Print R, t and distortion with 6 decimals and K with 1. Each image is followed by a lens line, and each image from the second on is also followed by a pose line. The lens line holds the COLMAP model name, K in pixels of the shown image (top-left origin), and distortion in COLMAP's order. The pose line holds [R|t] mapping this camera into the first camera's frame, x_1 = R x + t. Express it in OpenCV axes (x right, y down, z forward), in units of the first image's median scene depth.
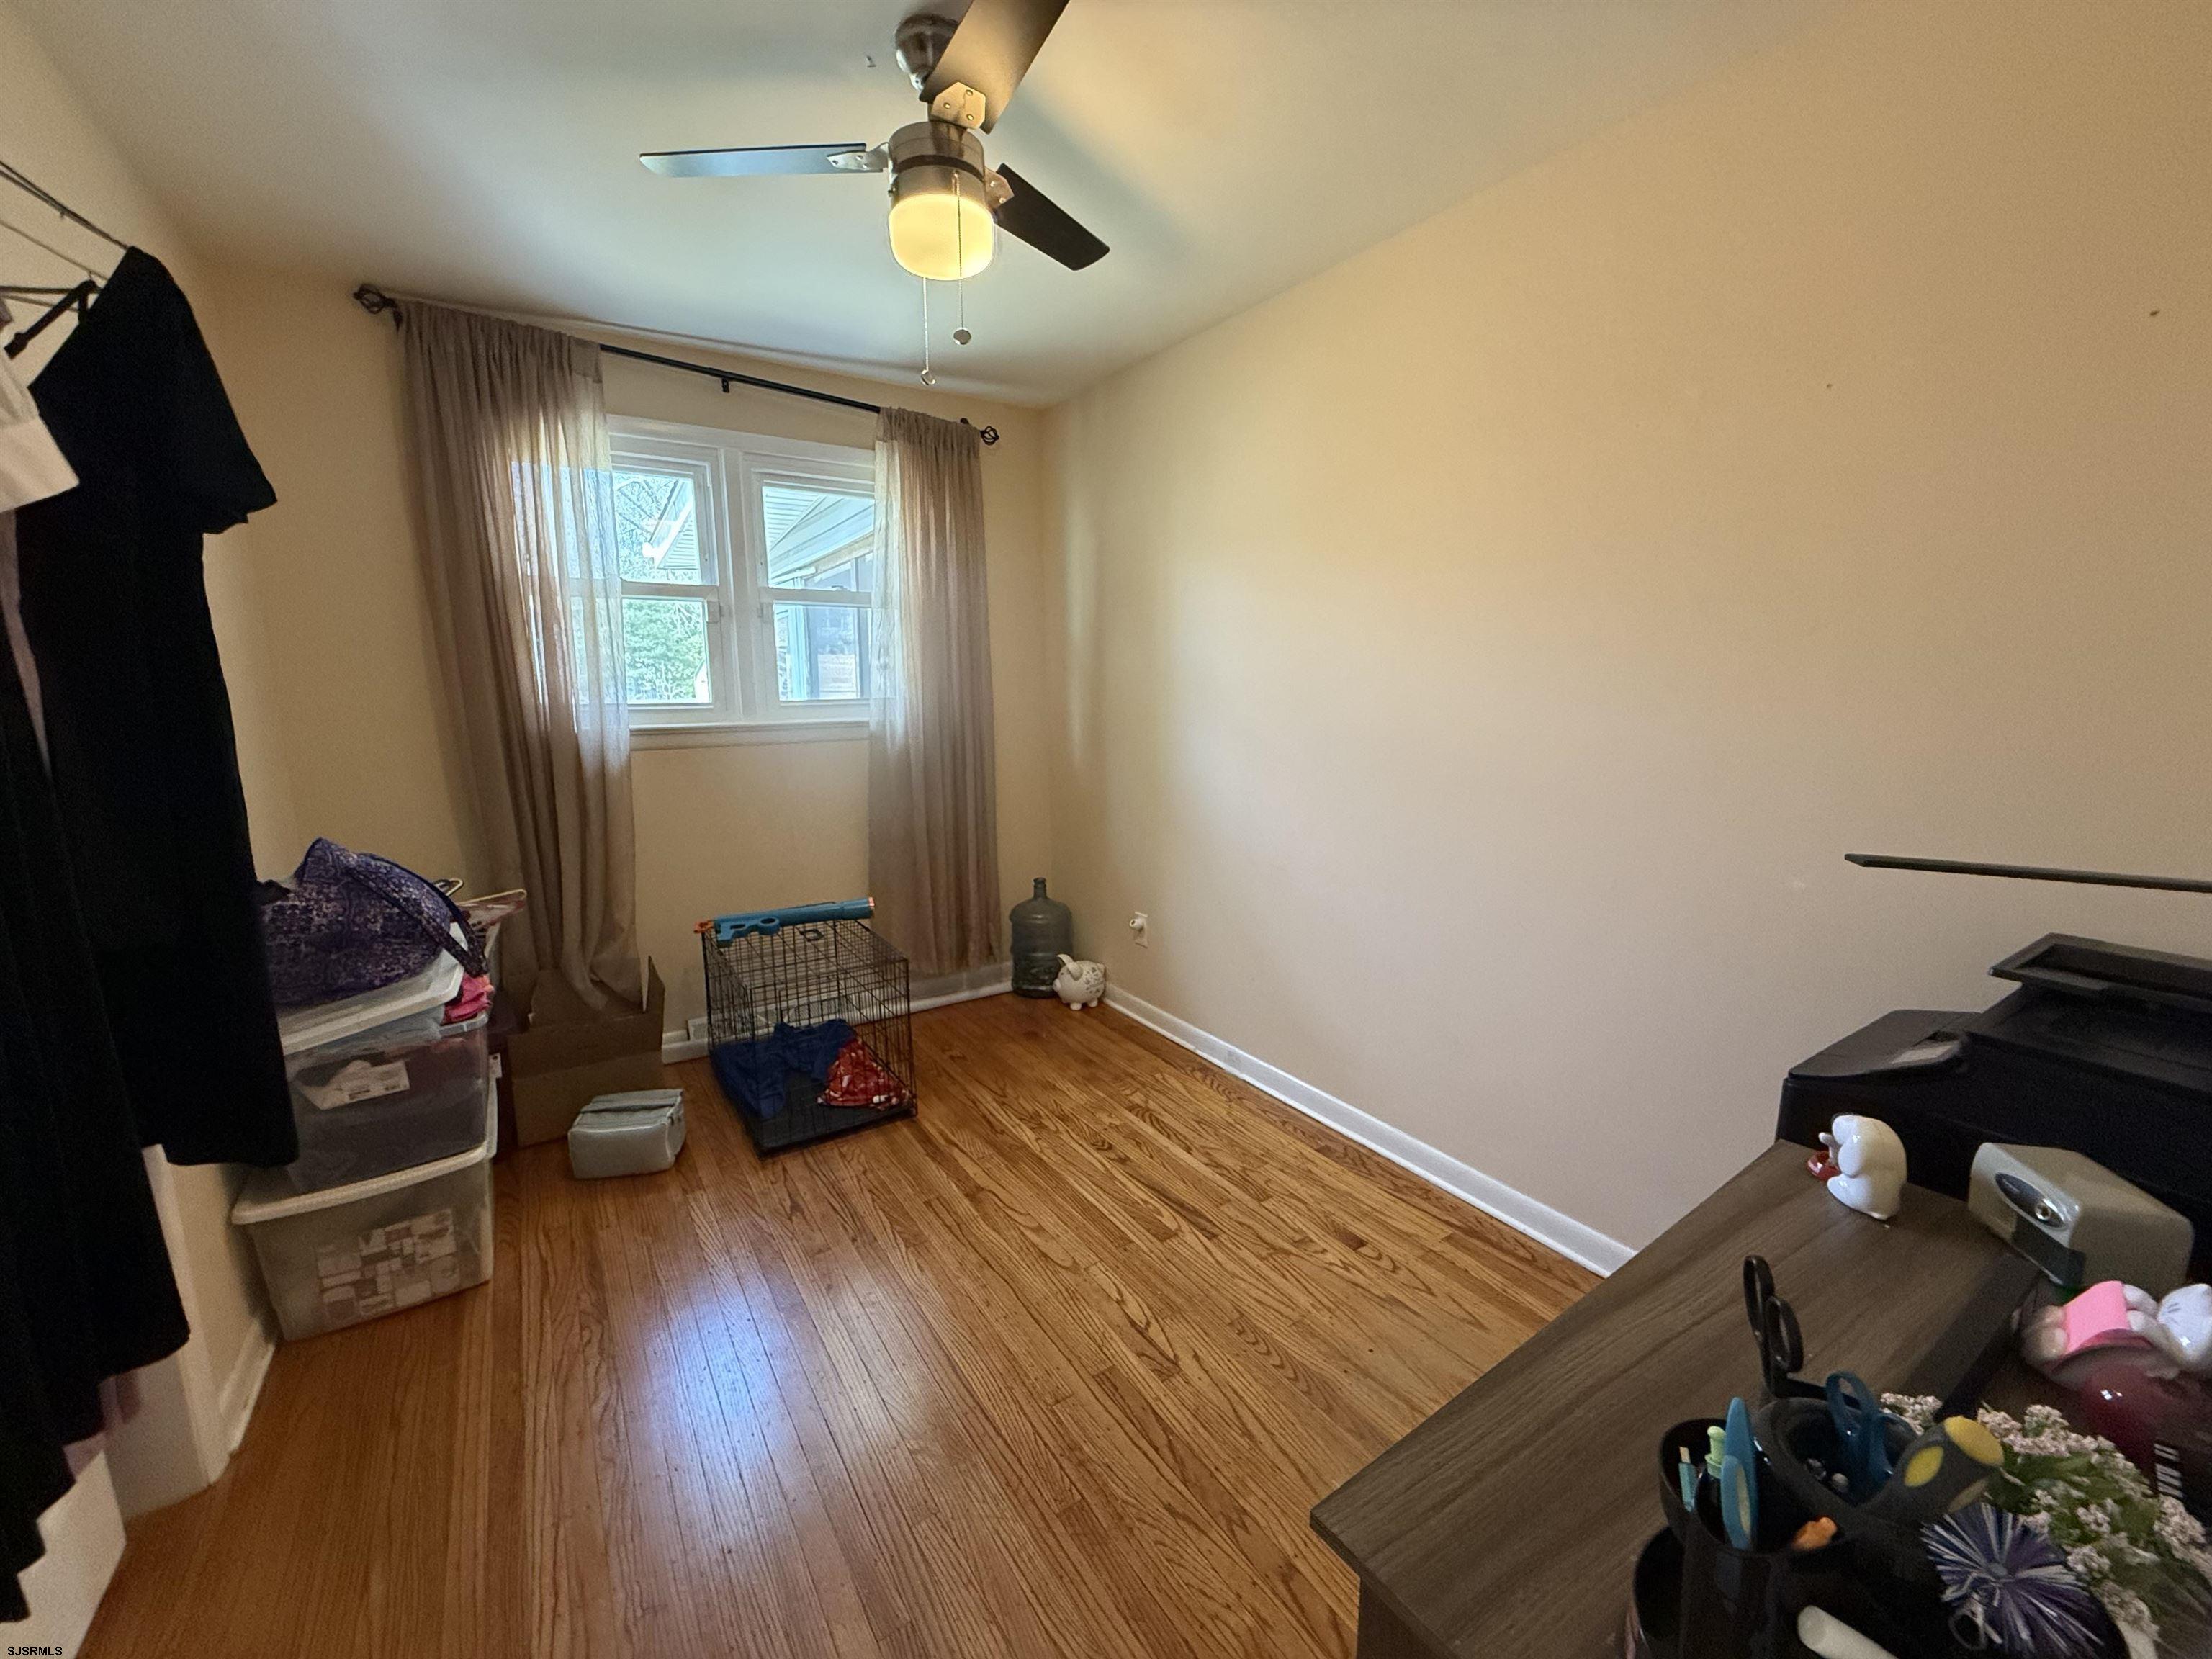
lens RADIAL K [[876.6, 0, 1100.8], [0, 876.6, 829.0], [0, 0, 1]] dist [-0.001167, 0.000552]
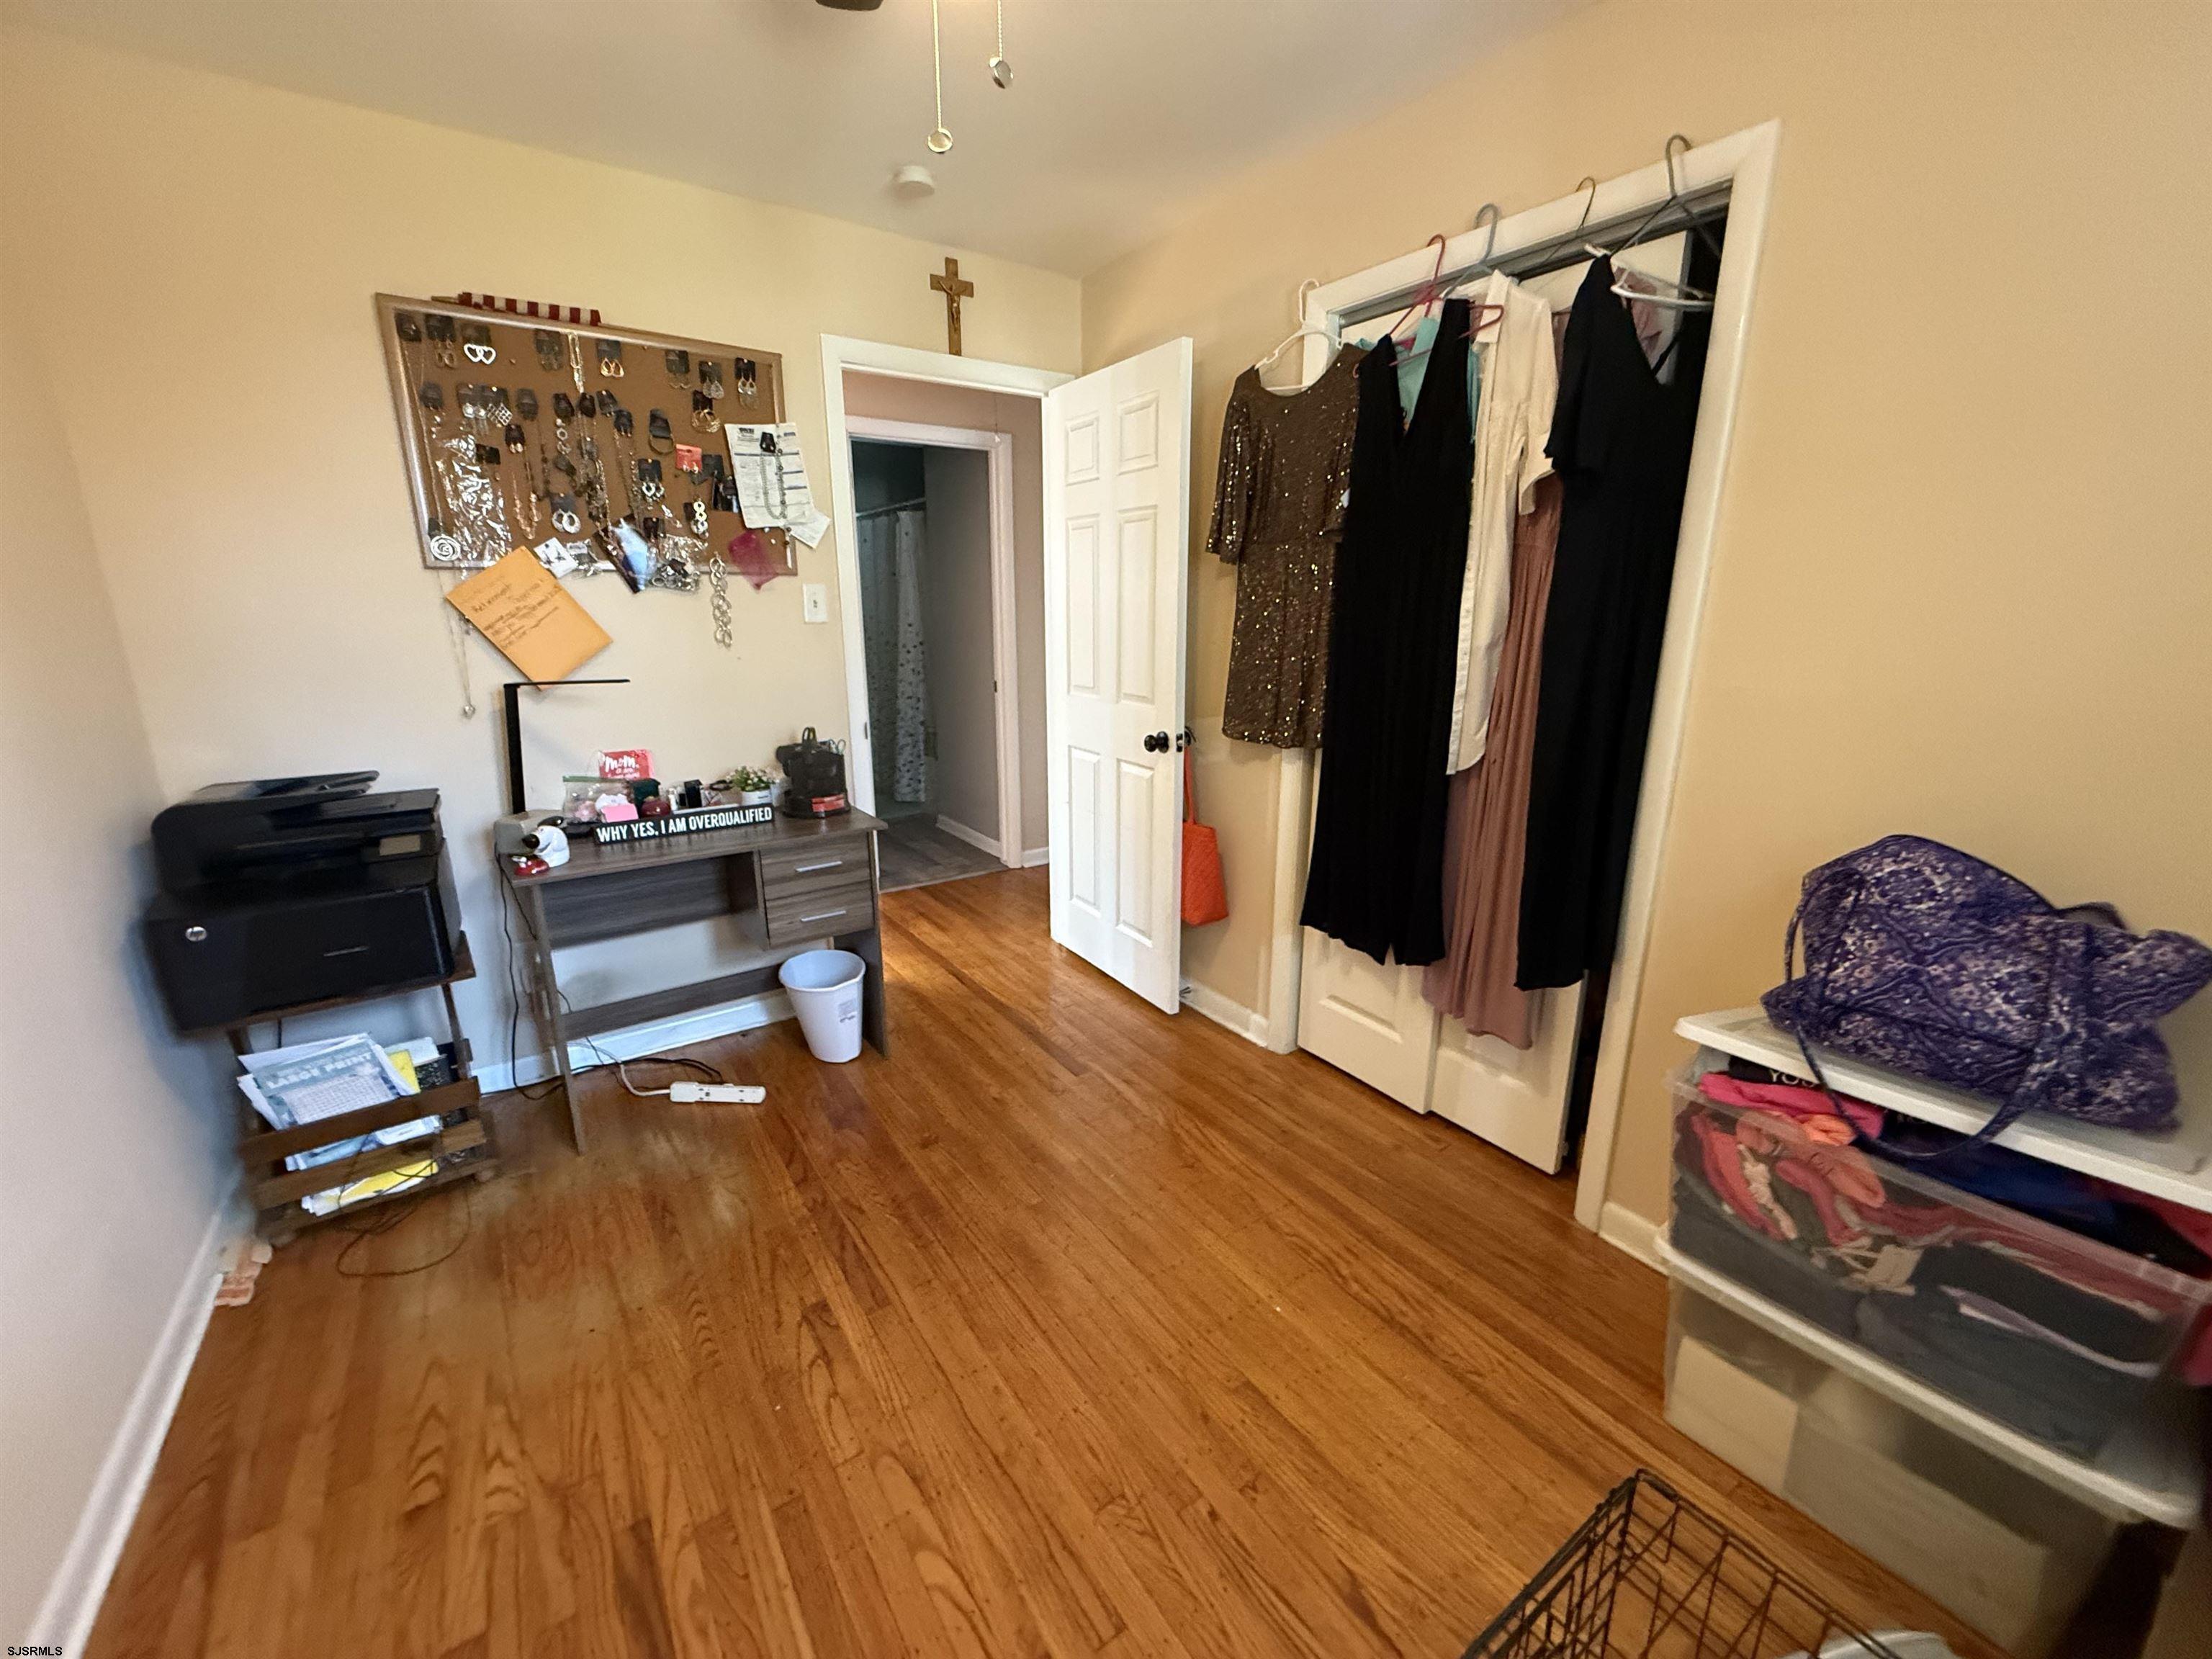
lens RADIAL K [[876.6, 0, 1104.6], [0, 876.6, 828.9], [0, 0, 1]] dist [-0.001167, 0.000552]
pose [[-0.999759, 0.016283, -0.014710, -0.239326], [0.008947, 0.914583, 0.404300, -0.281109], [0.020037, 0.404071, -0.914508, 1.626503]]
